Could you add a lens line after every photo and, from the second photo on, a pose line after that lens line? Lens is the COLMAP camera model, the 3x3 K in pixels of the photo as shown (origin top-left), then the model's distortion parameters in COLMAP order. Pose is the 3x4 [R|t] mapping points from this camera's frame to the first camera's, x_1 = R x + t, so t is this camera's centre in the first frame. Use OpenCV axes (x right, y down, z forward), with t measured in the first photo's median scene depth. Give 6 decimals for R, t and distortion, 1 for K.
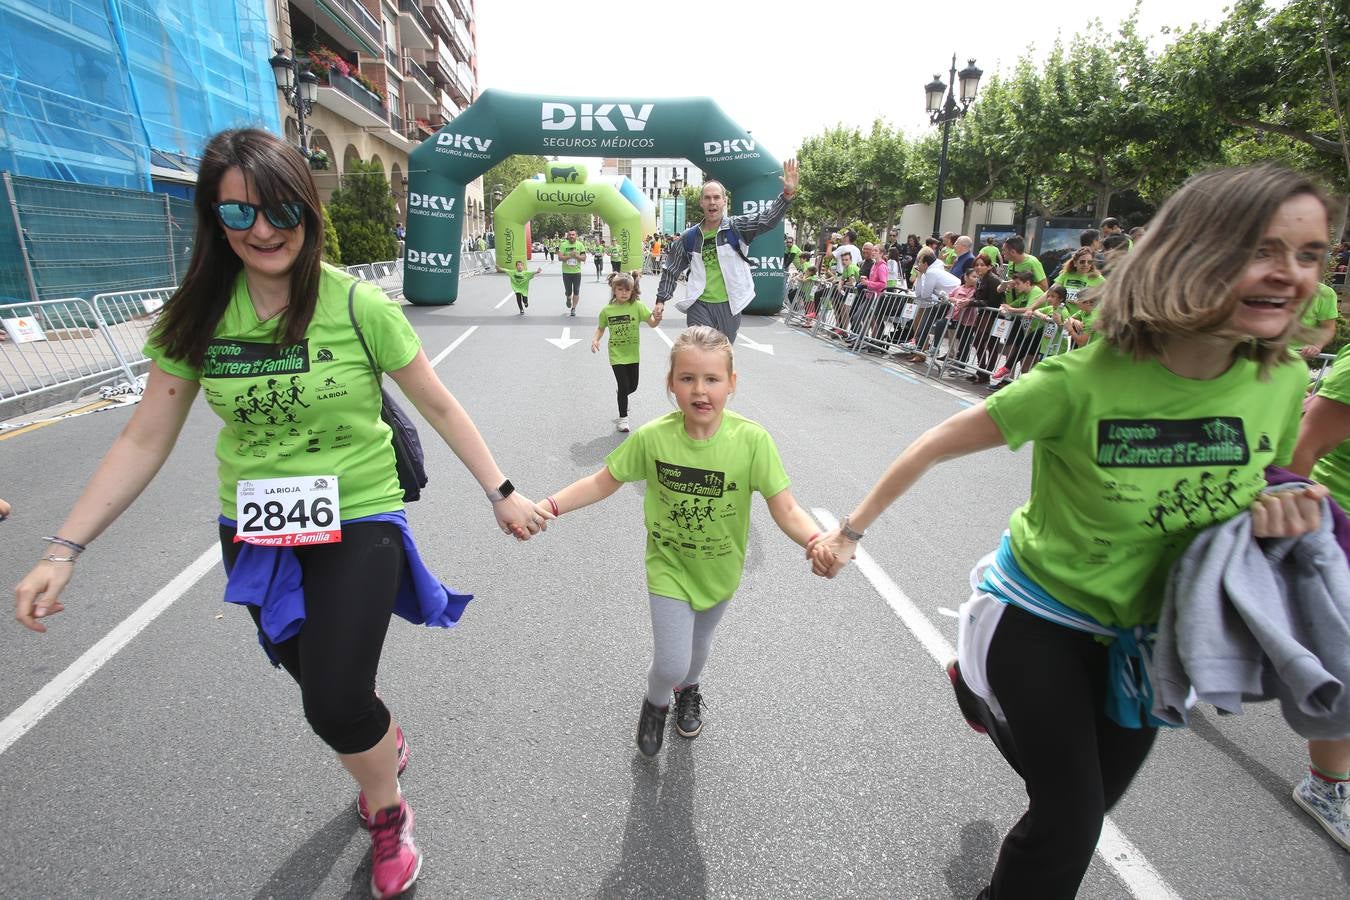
lens RADIAL K [[691.8, 0, 673.8], [0, 691.8, 451.1], [0, 0, 1]] dist [-0.072245, 0.039159]
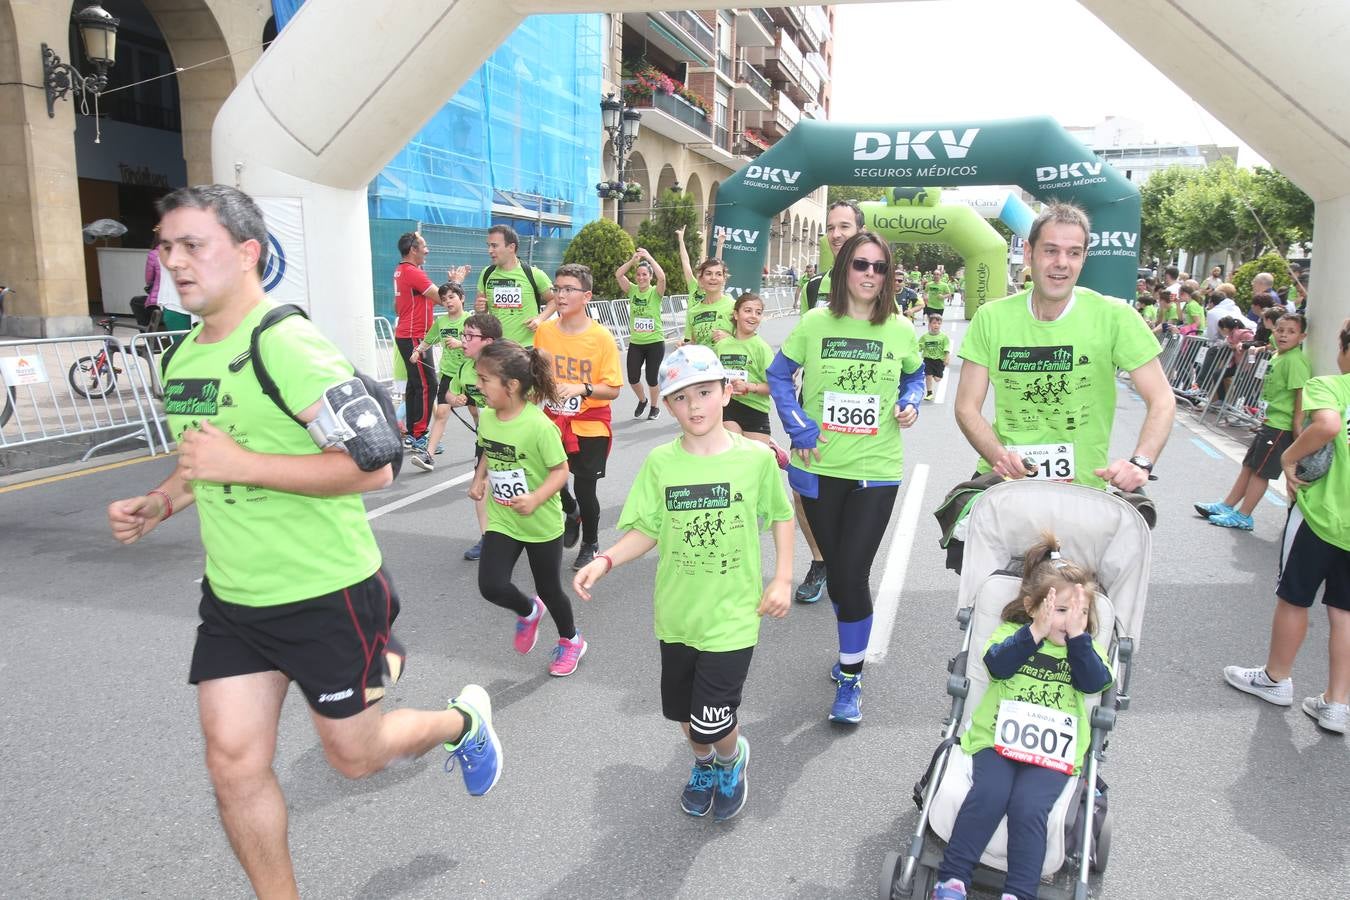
lens RADIAL K [[1020.0, 0, 671.6], [0, 1020.0, 446.4], [0, 0, 1]] dist [-0.045626, 0.104612]
pose [[0.915265, 0.072808, -0.396218, 0.144109], [-0.123721, 0.986803, -0.104465, 0.084367], [0.383383, 0.144634, 0.912194, -0.283987]]
